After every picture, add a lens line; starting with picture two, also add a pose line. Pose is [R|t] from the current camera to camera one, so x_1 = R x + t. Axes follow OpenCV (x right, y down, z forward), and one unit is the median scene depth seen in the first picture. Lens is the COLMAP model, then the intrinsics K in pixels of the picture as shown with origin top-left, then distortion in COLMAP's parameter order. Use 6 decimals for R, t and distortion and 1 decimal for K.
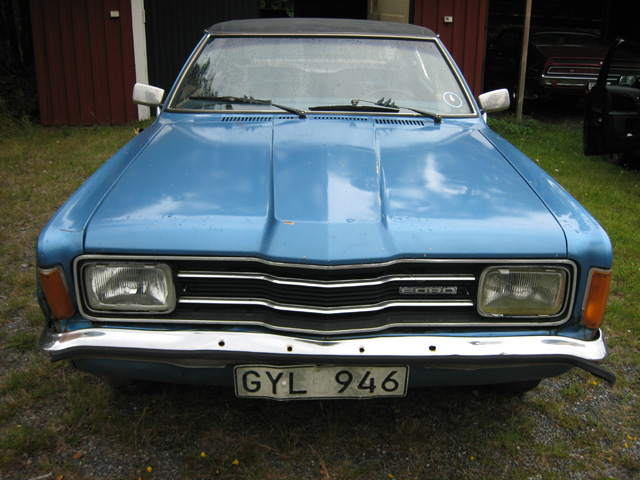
lens RADIAL K [[697.5, 0, 320.1], [0, 697.5, 240.3], [0, 0, 1]] dist [-0.152746, 0.000000]
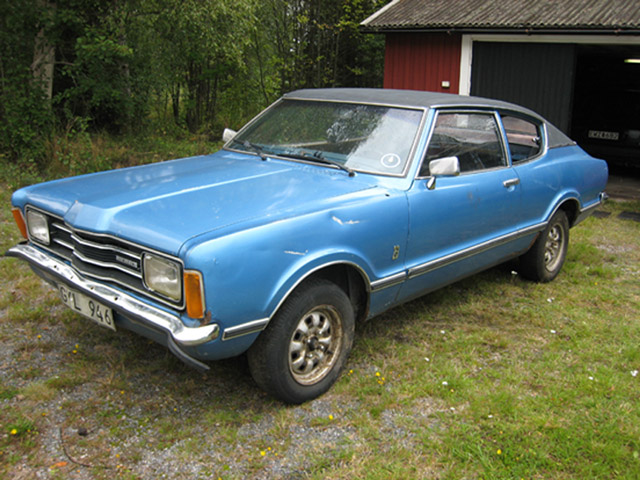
lens RADIAL K [[697.5, 0, 319.9], [0, 697.5, 239.6], [0, 0, 1]] dist [-0.152746, 0.000000]
pose [[0.717375, 0.176497, -0.673960, 1.422783], [-0.246451, 0.969118, -0.008534, -0.062548], [0.651640, 0.172221, 0.738718, 0.162280]]
